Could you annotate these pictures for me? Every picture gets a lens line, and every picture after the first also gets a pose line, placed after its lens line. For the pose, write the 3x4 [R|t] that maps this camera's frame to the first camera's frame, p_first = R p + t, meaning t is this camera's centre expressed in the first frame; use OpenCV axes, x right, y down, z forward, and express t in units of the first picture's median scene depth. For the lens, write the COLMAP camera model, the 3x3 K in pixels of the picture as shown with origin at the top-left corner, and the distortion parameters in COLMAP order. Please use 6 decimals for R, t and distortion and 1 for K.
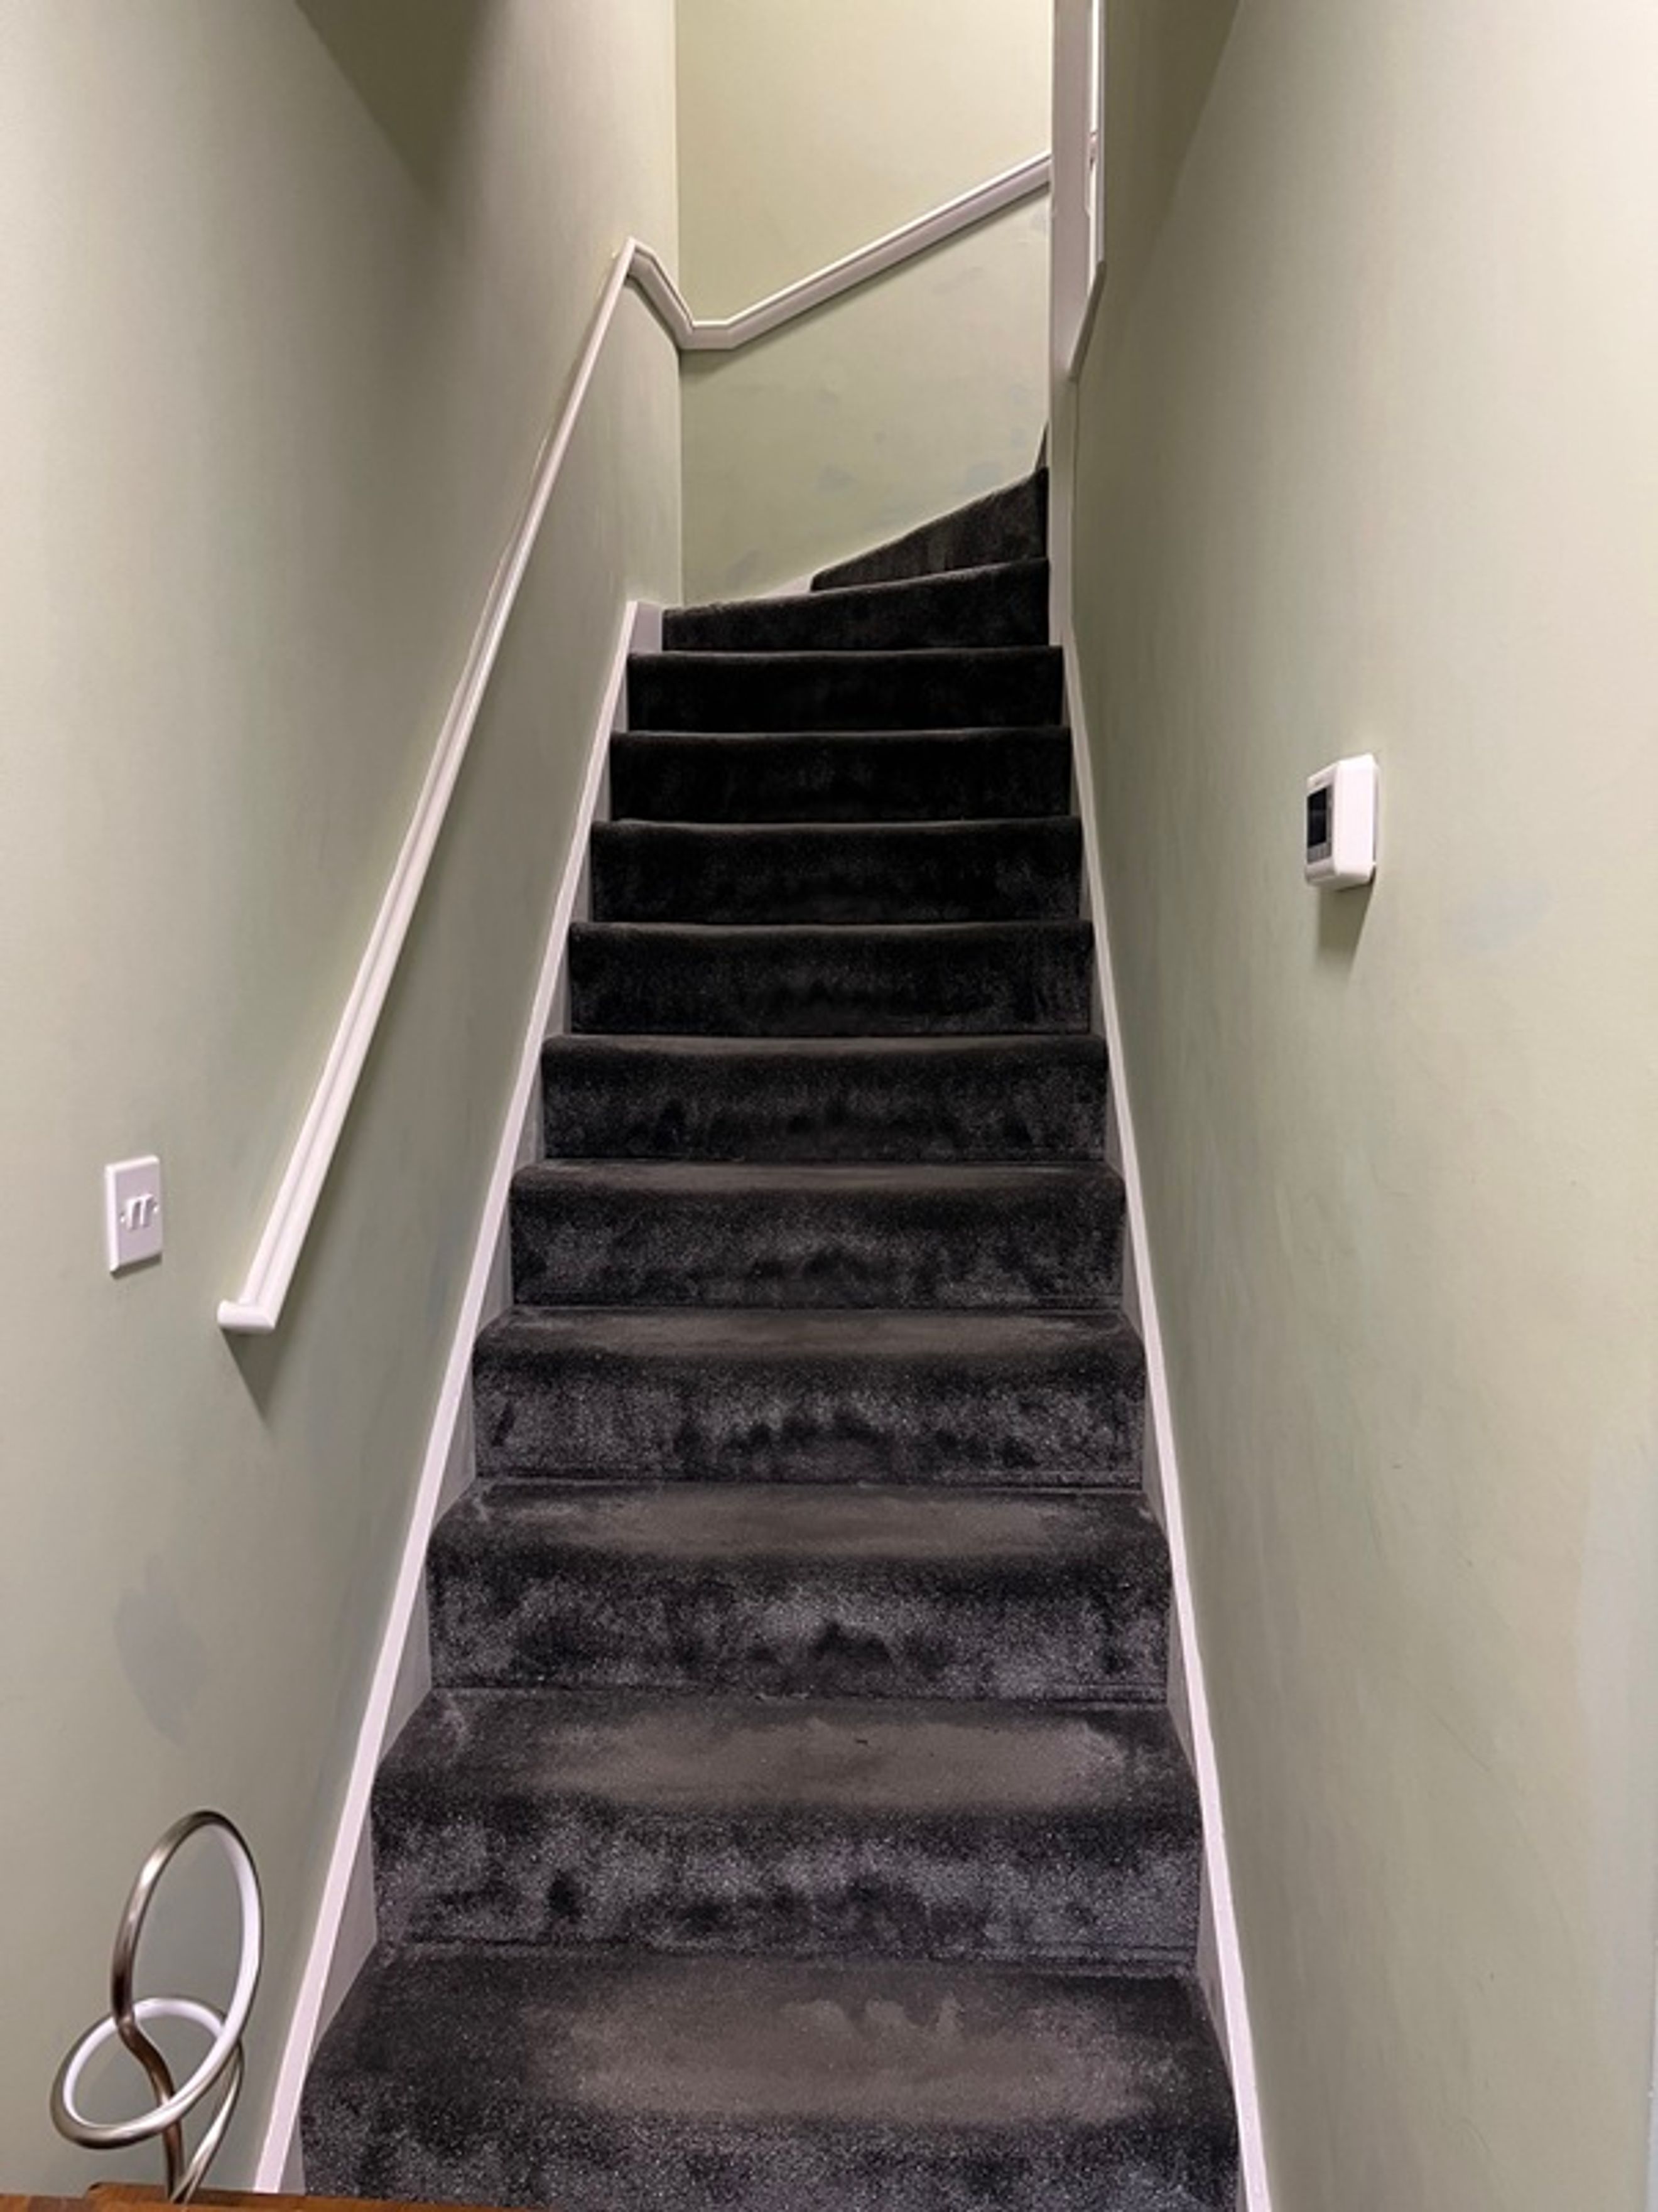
lens RADIAL K [[1653.1, 0, 836.1], [0, 1653.1, 1120.2], [0, 0, 1]] dist [0.041879, -0.048422]
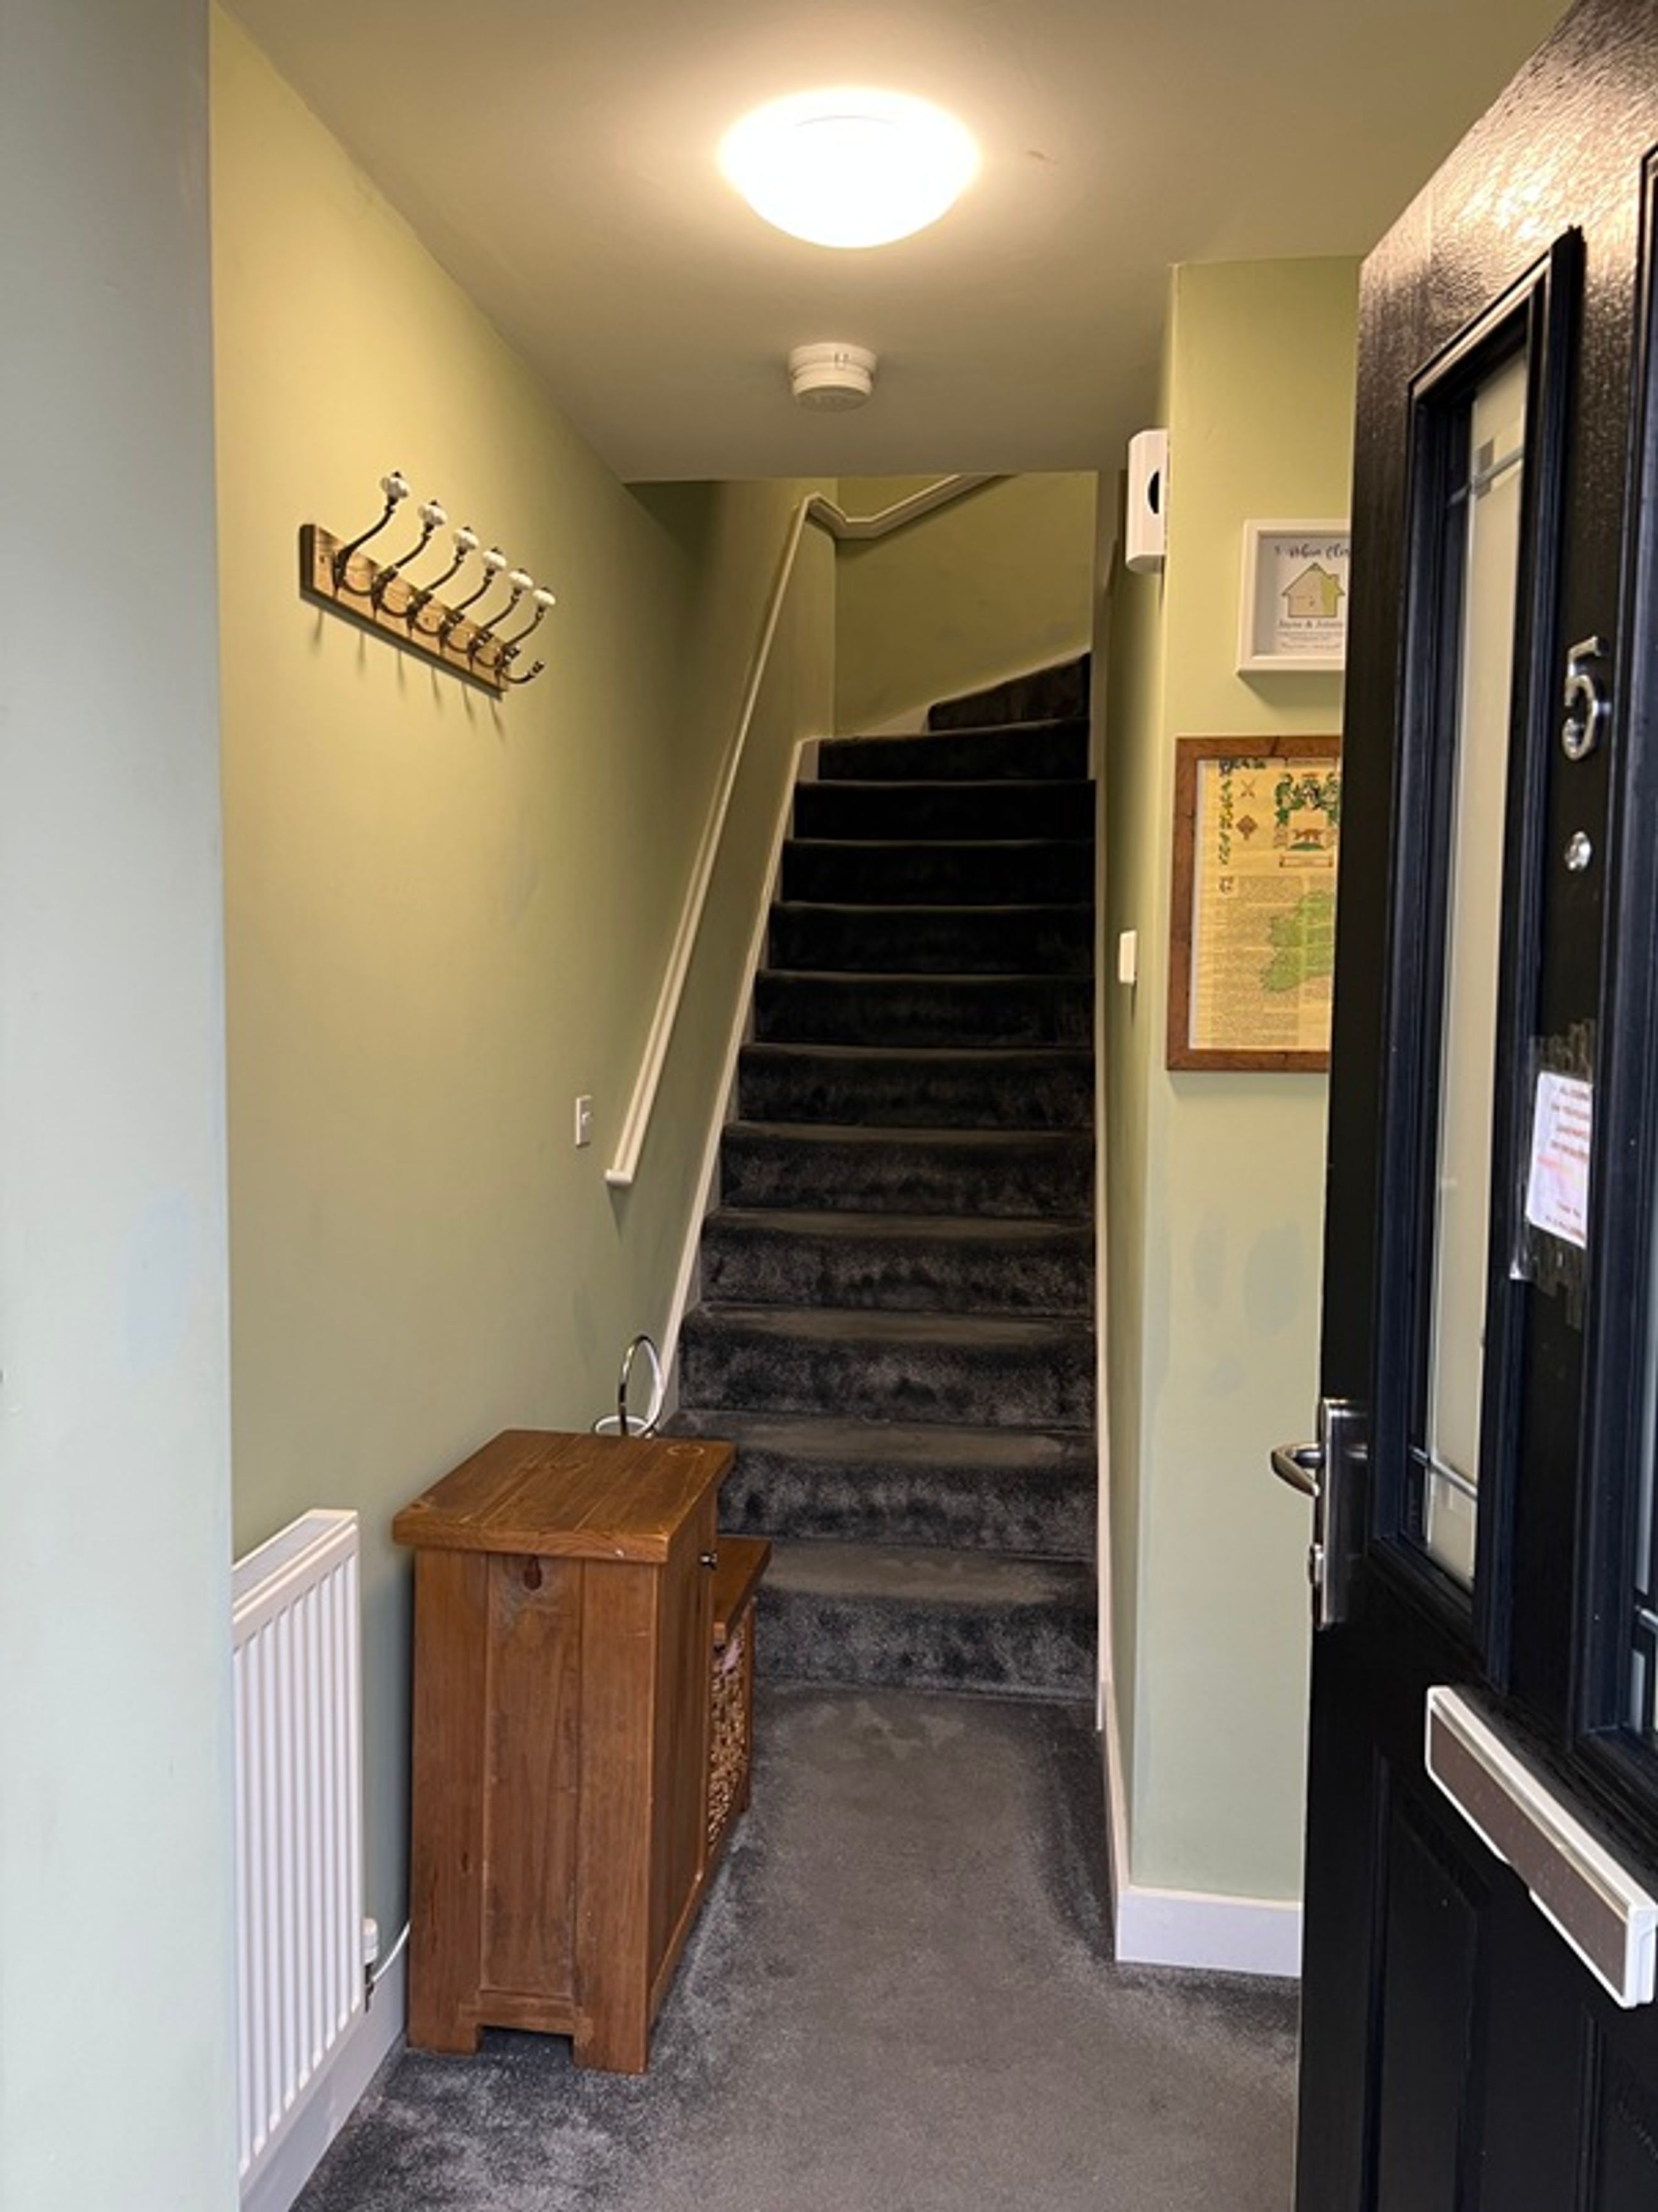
lens RADIAL K [[1653.1, 0, 808.5], [0, 1653.1, 1106.2], [0, 0, 1]] dist [0.041879, -0.048422]
pose [[0.995102, 0.026344, -0.095281, 0.050695], [-0.027632, 0.999543, -0.012222, 0.032960], [0.094915, 0.014795, 0.995375, -0.694270]]
